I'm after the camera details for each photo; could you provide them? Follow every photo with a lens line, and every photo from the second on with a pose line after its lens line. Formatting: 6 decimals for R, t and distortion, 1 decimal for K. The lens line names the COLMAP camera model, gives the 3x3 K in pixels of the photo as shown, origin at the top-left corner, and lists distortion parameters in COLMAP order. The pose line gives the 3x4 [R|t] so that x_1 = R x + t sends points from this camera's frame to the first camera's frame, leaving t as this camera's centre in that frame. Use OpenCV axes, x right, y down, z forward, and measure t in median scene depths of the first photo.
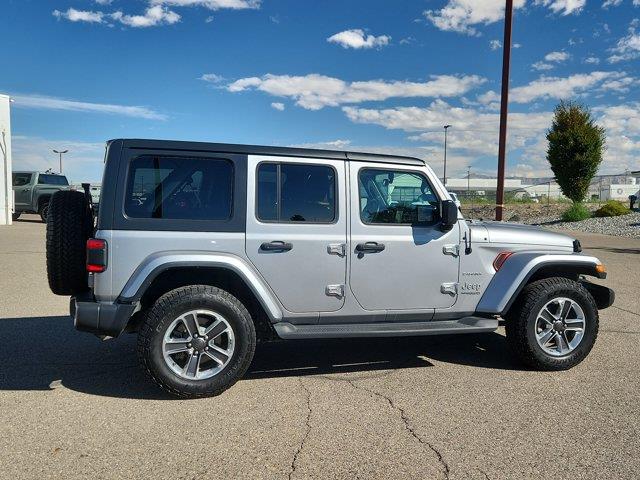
lens RADIAL K [[697.4, 0, 320.0], [0, 697.4, 240.0], [0, 0, 1]] dist [0.140461, -0.243470]
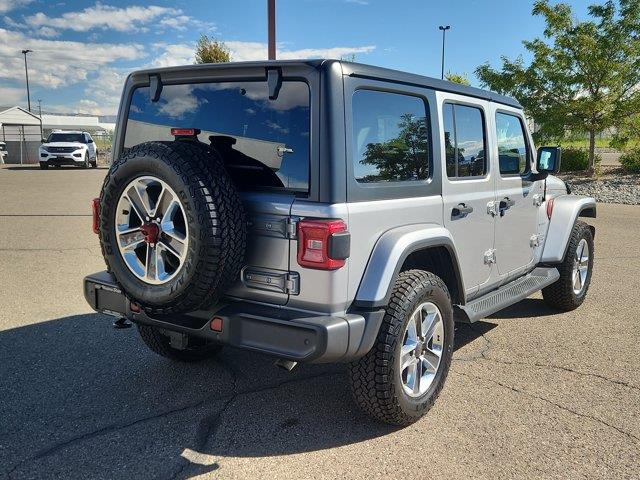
lens RADIAL K [[725.6, 0, 320.0], [0, 725.6, 240.0], [0, 0, 1]] dist [0.067107, -0.048681]
pose [[0.752693, -0.097086, 0.651174, -0.122939], [0.043162, 0.994216, 0.098341, -0.007568], [-0.656955, -0.045915, 0.752530, 0.082465]]
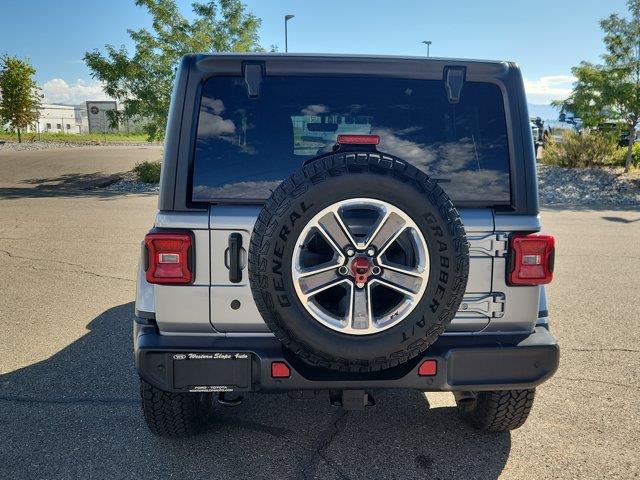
lens RADIAL K [[725.6, 0, 320.0], [0, 725.6, 240.0], [0, 0, 1]] dist [0.067107, -0.048681]
pose [[0.116534, -0.156461, 0.980785, -0.156611], [0.055998, 0.986978, 0.150795, -0.016193], [-0.991607, 0.037349, 0.123778, 0.182710]]
